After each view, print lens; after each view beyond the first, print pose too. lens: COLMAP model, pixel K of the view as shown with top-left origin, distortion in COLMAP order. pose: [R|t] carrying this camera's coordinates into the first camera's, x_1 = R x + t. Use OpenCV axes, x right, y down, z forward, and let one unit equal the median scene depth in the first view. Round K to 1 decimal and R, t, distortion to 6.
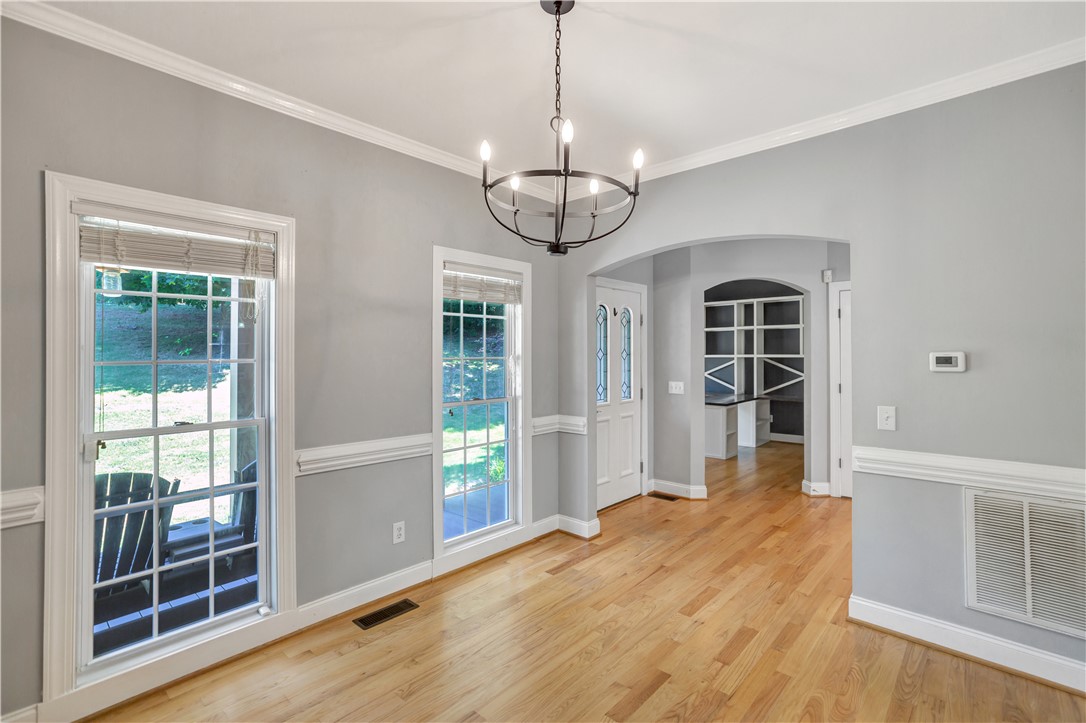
lens RADIAL K [[495.8, 0, 541.5], [0, 495.8, 352.9], [0, 0, 1]] dist [-0.016622, 0.006932]
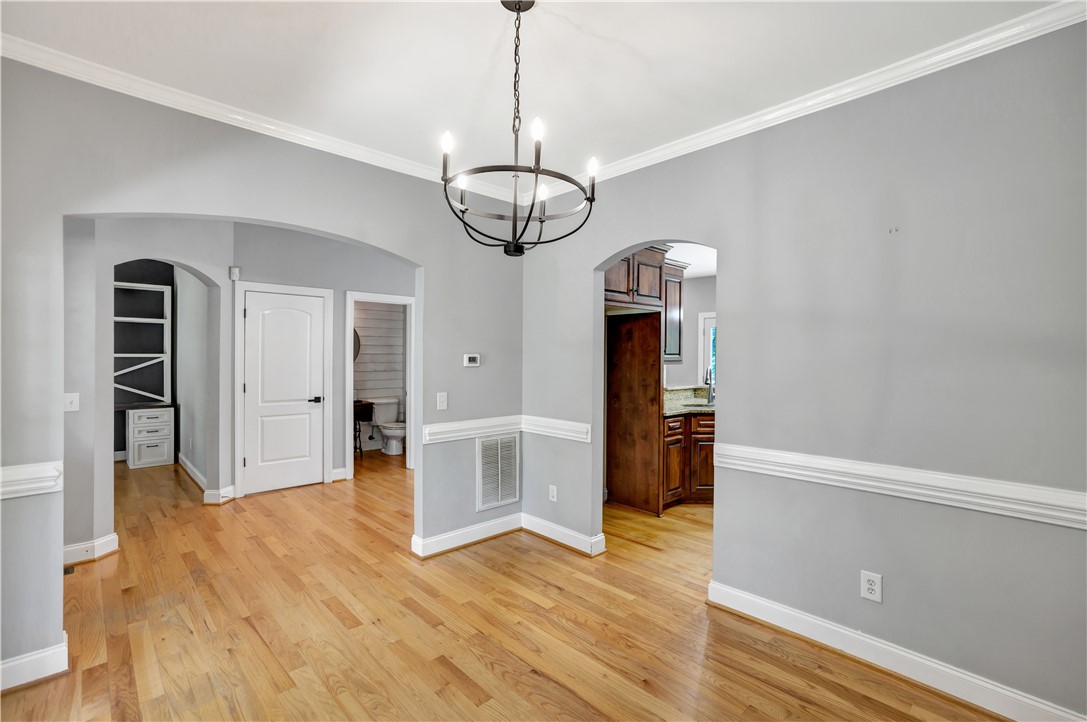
lens RADIAL K [[496.2, 0, 545.9], [0, 496.2, 359.0], [0, 0, 1]] dist [-0.016622, 0.006932]
pose [[0.056880, -0.003354, 0.998375, -0.525987], [-0.010873, 0.999933, 0.003979, 0.003455], [-0.998322, -0.011081, 0.056840, 0.480255]]
